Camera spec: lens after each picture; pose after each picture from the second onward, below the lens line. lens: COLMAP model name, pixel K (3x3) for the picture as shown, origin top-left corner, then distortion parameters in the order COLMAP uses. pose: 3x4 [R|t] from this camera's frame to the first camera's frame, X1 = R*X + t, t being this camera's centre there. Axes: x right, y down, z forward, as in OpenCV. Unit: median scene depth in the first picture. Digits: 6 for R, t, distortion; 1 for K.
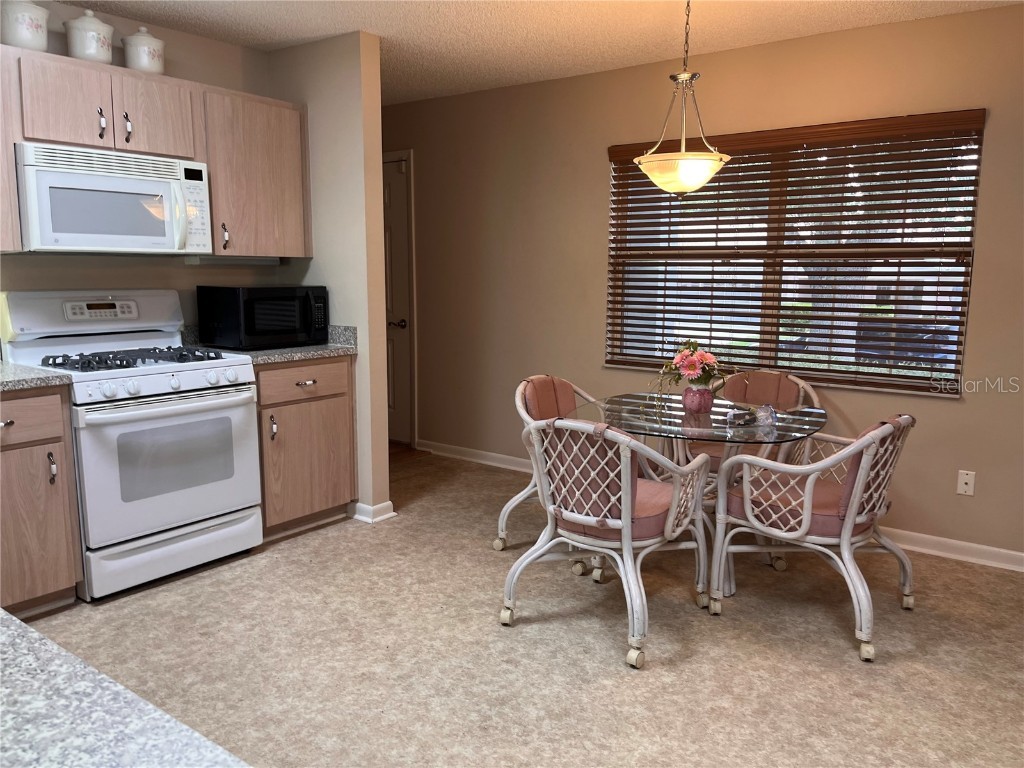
lens RADIAL K [[781.5, 0, 514.6], [0, 781.5, 387.9], [0, 0, 1]] dist [0.064685, -0.085329]
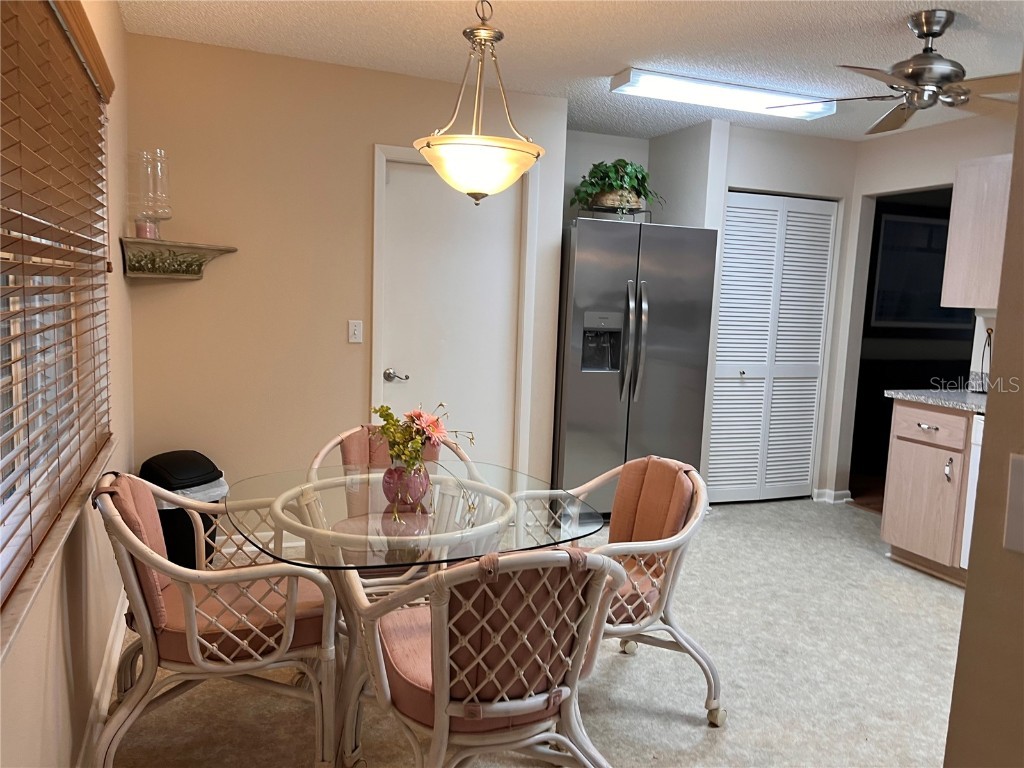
lens RADIAL K [[781.5, 0, 514.6], [0, 781.5, 387.9], [0, 0, 1]] dist [0.064685, -0.085329]
pose [[-0.850741, -0.102631, 0.515468, -0.217828], [0.032749, 0.968493, 0.246879, -0.258239], [-0.524565, 0.226911, -0.820575, 1.659326]]
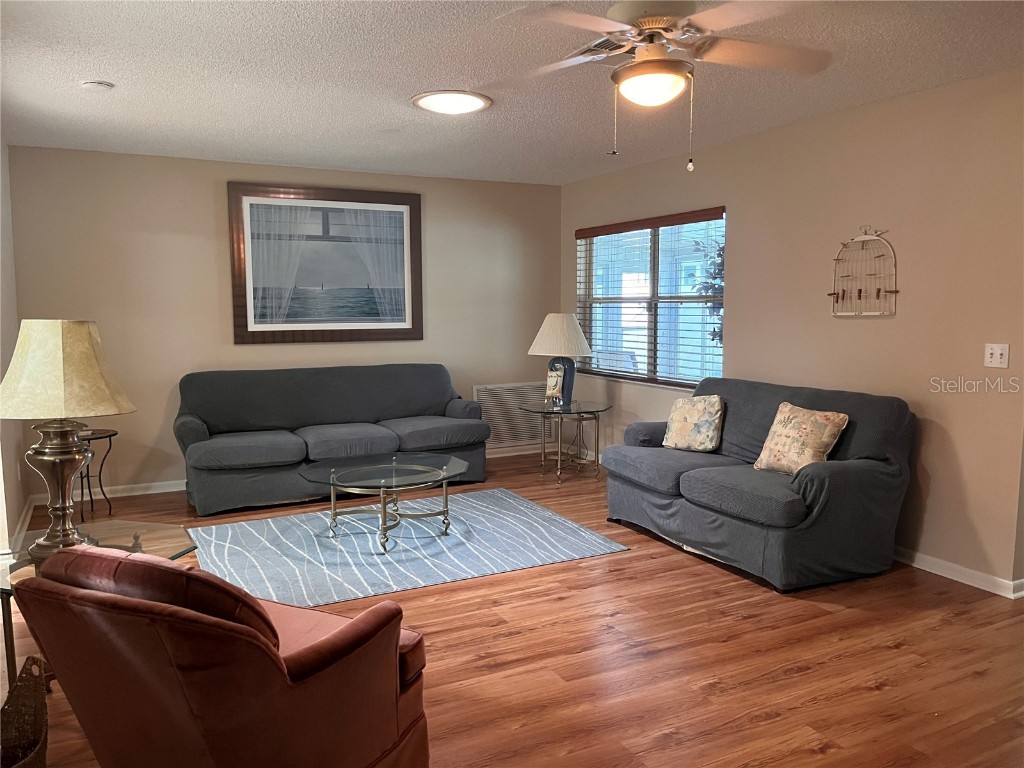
lens RADIAL K [[769.0, 0, 505.5], [0, 769.0, 390.3], [0, 0, 1]] dist [0.059795, -0.075866]
pose [[-0.896584, -0.052289, 0.439776, -1.306482], [0.064809, 0.966825, 0.247081, -0.114982], [-0.438106, 0.250031, -0.863451, 0.572802]]
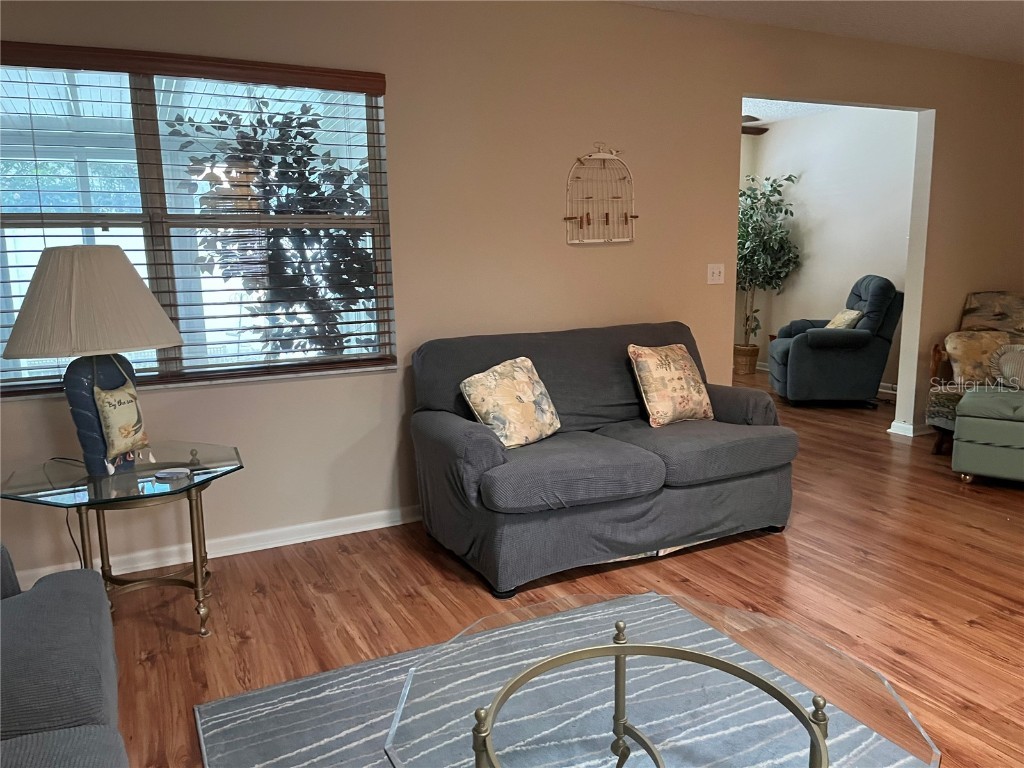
lens RADIAL K [[781.5, 0, 514.6], [0, 781.5, 387.9], [0, 0, 1]] dist [0.064685, -0.085329]
pose [[-0.445624, 0.157817, -0.881200, -0.038499], [-0.125518, 0.963600, 0.236049, 0.080853], [0.886377, 0.215796, -0.409595, -0.469672]]
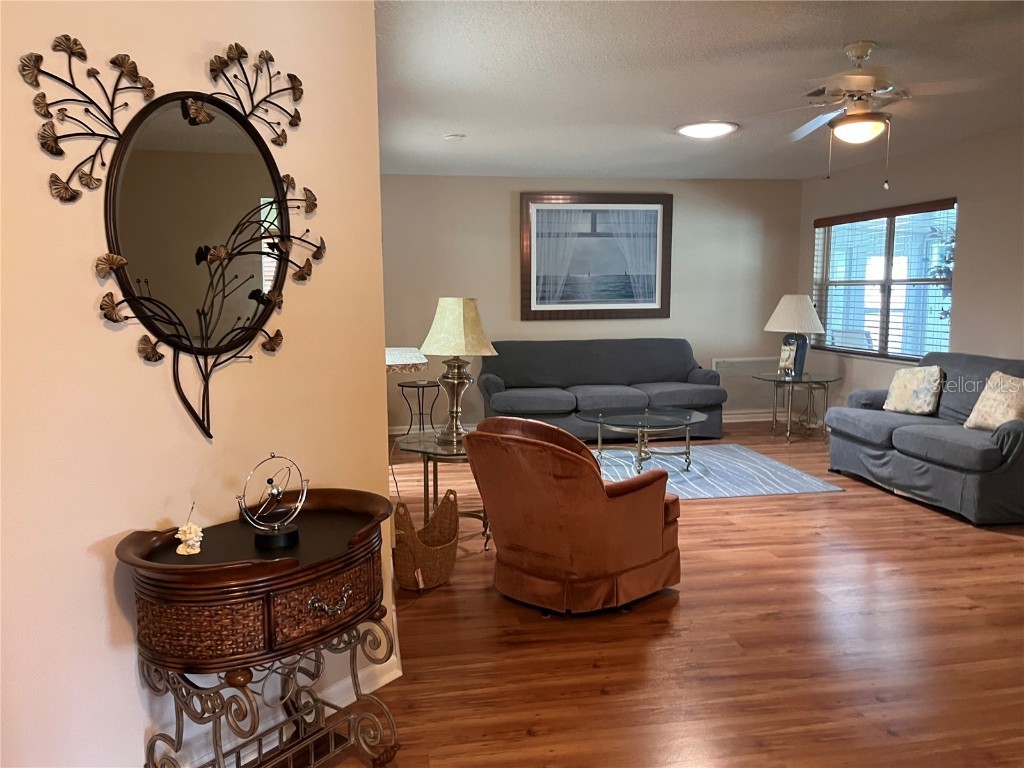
lens RADIAL K [[769.0, 0, 505.5], [0, 769.0, 390.3], [0, 0, 1]] dist [0.059795, -0.075866]
pose [[-0.724892, -0.089713, 0.682995, -1.505554], [0.106295, 0.965041, 0.239576, -0.170557], [-0.680612, 0.246266, -0.690015, 0.952749]]
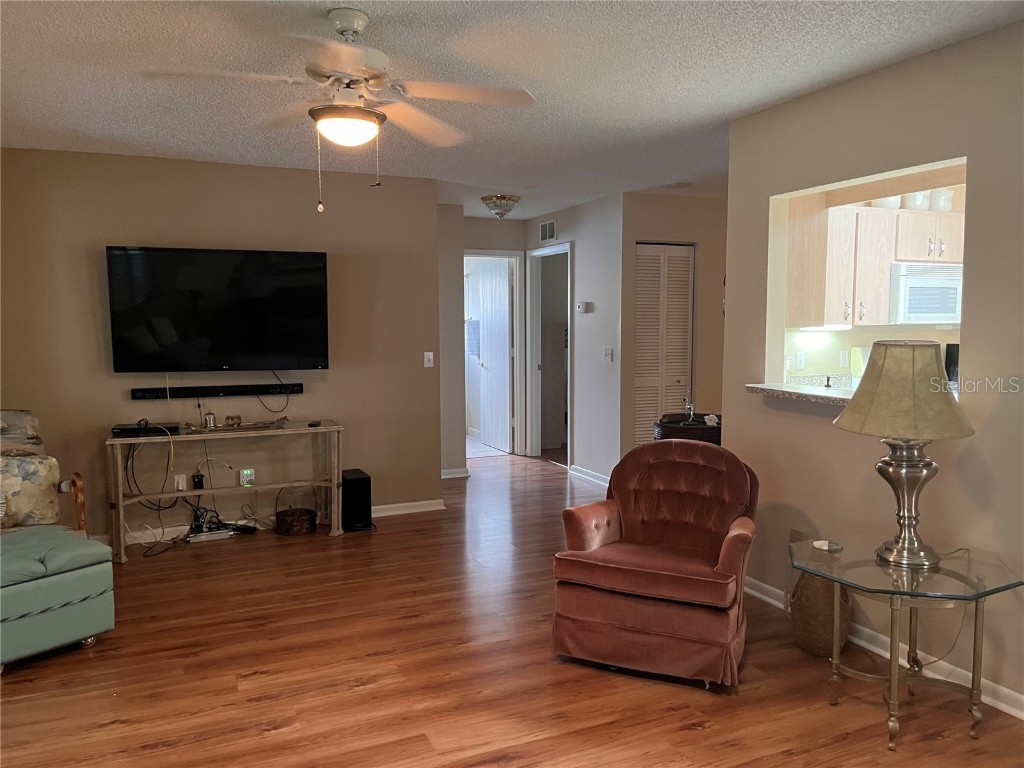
lens RADIAL K [[786.0, 0, 509.1], [0, 786.0, 392.1], [0, 0, 1]] dist [0.059480, -0.068441]
pose [[0.875857, 0.033451, -0.481409, -0.502635], [-0.062514, 0.997054, -0.044454, 0.102293], [0.478504, 0.069031, 0.875368, -0.898570]]
